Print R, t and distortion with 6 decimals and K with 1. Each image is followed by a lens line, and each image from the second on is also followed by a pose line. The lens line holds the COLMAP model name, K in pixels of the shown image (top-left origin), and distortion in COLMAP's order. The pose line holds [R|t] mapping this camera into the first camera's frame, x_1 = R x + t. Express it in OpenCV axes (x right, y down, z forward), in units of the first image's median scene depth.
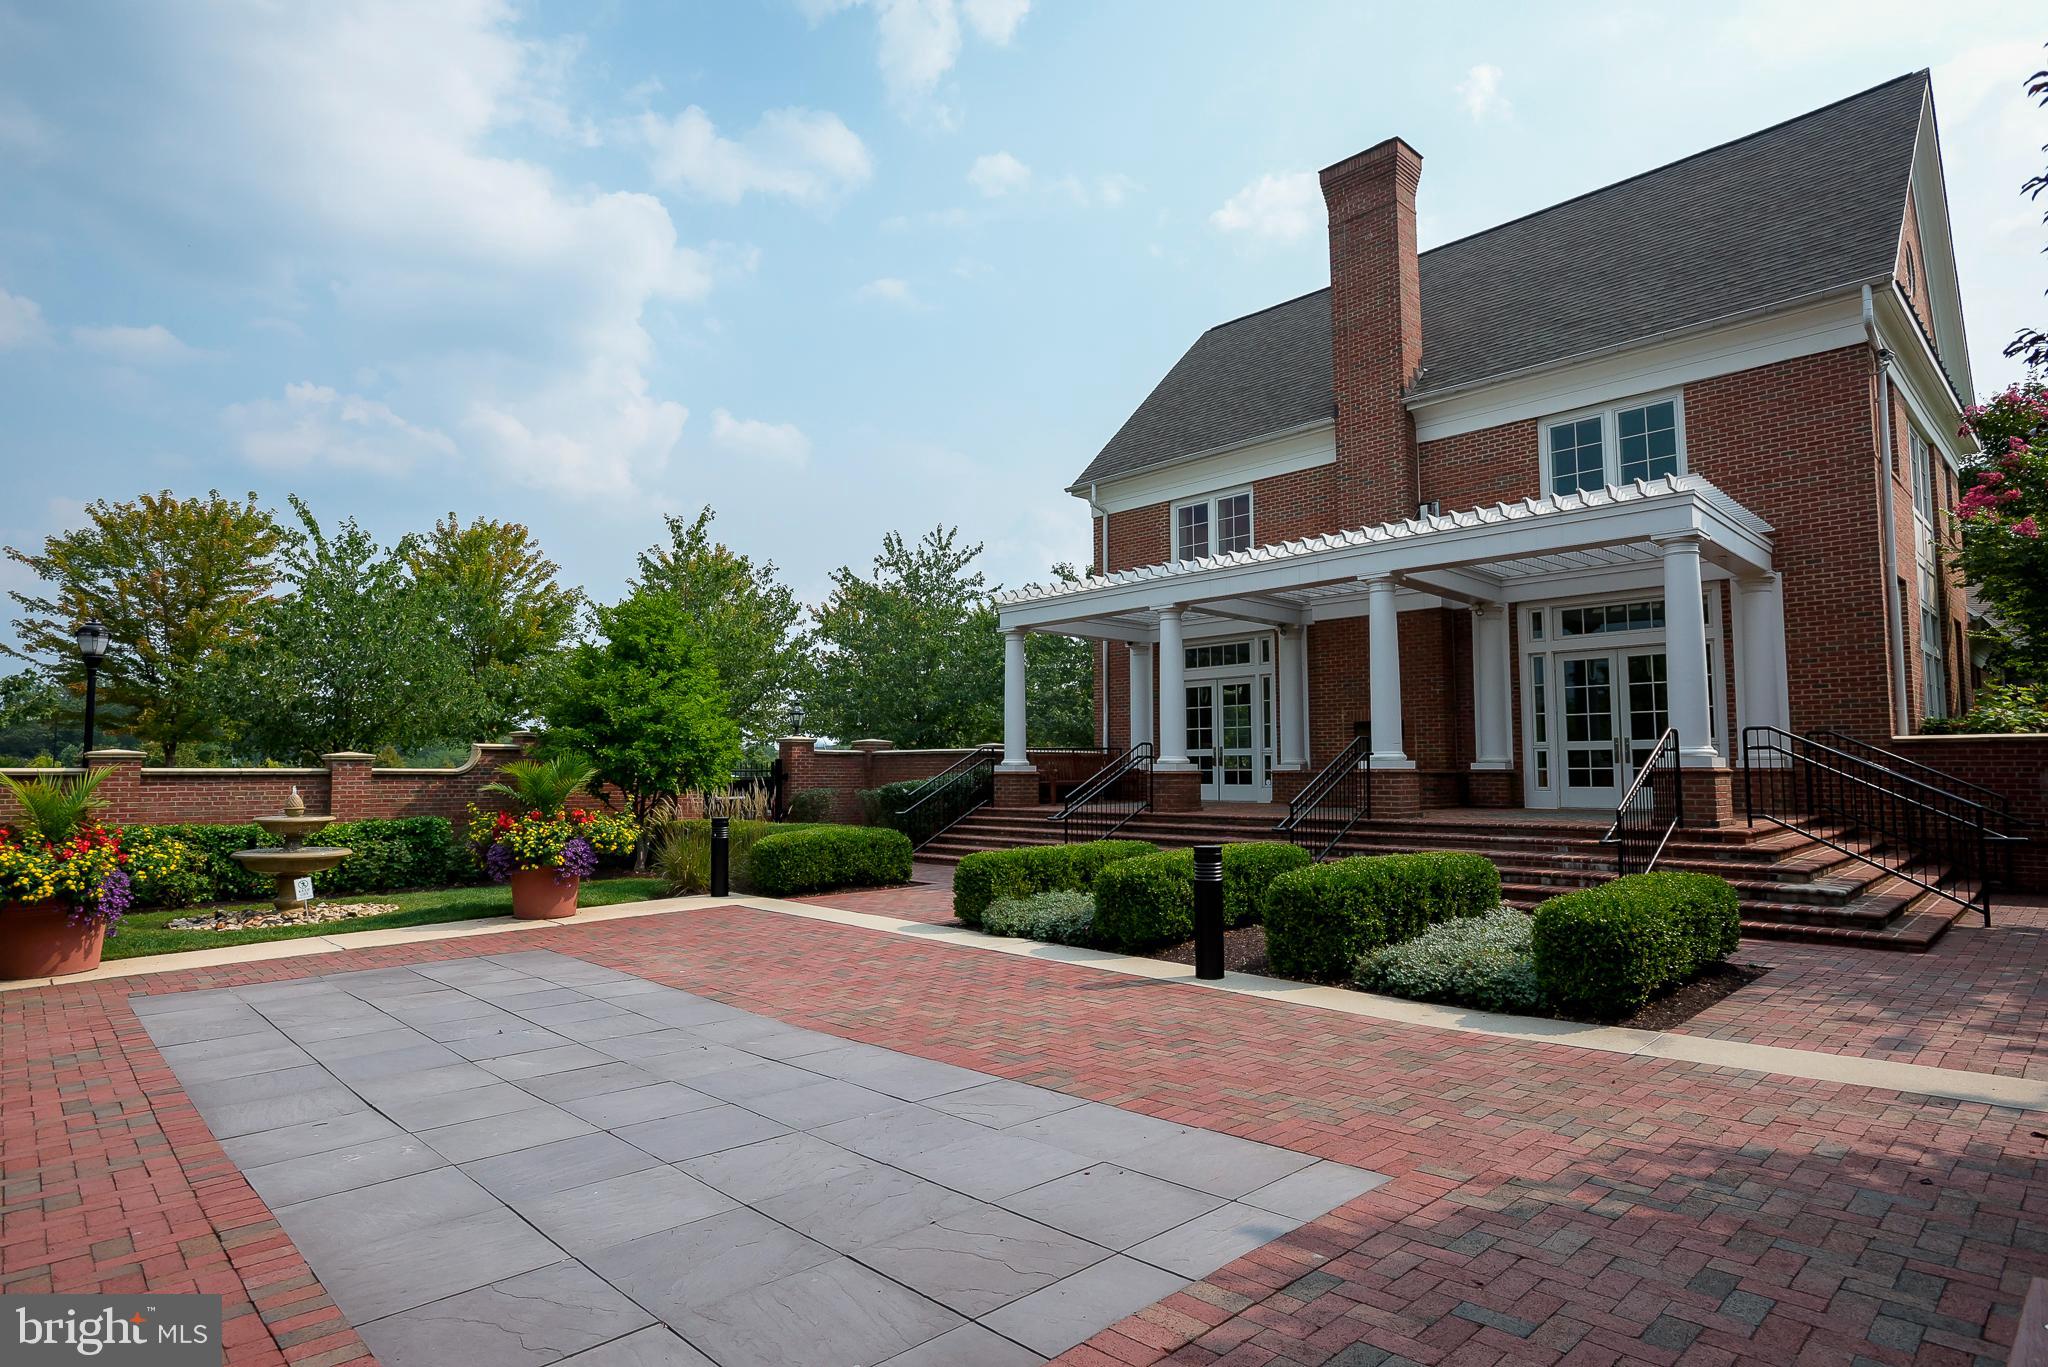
lens RADIAL K [[1079.5, 0, 1024.0], [0, 1079.5, 683.5], [0, 0, 1]] dist [0.000654, 0.000044]
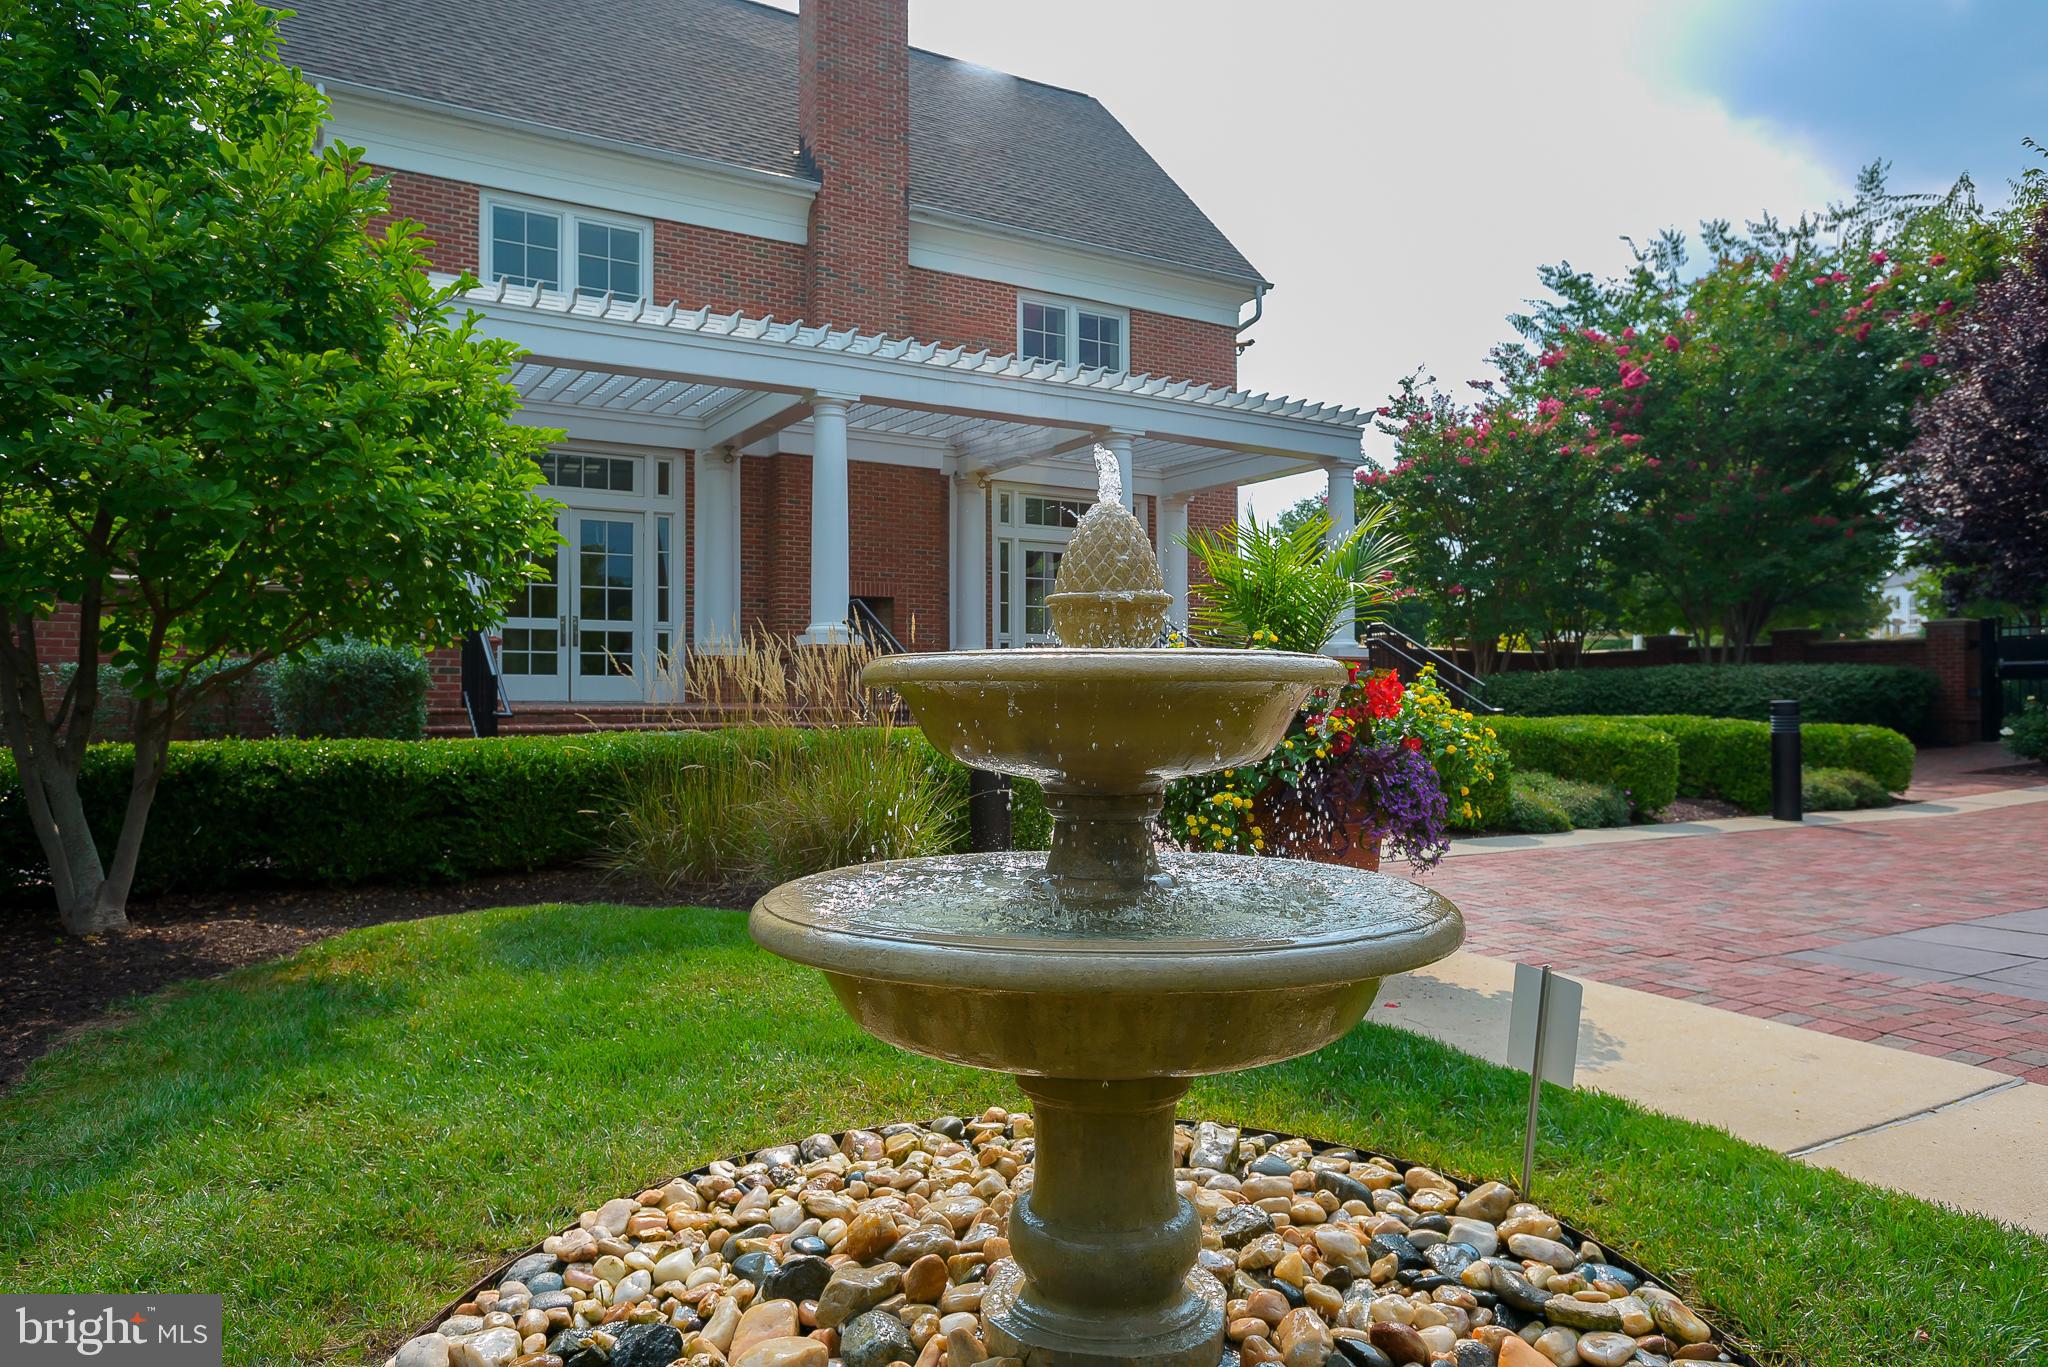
lens RADIAL K [[1384.0, 0, 1024.0], [0, 1384.0, 683.5], [0, 0, 1]] dist [-0.002868, -0.000687]
pose [[0.198602, -0.008063, 0.980047, -0.577595], [-0.097080, 0.994887, 0.027858, 0.051191], [-0.975260, -0.100675, 0.196804, 0.594141]]
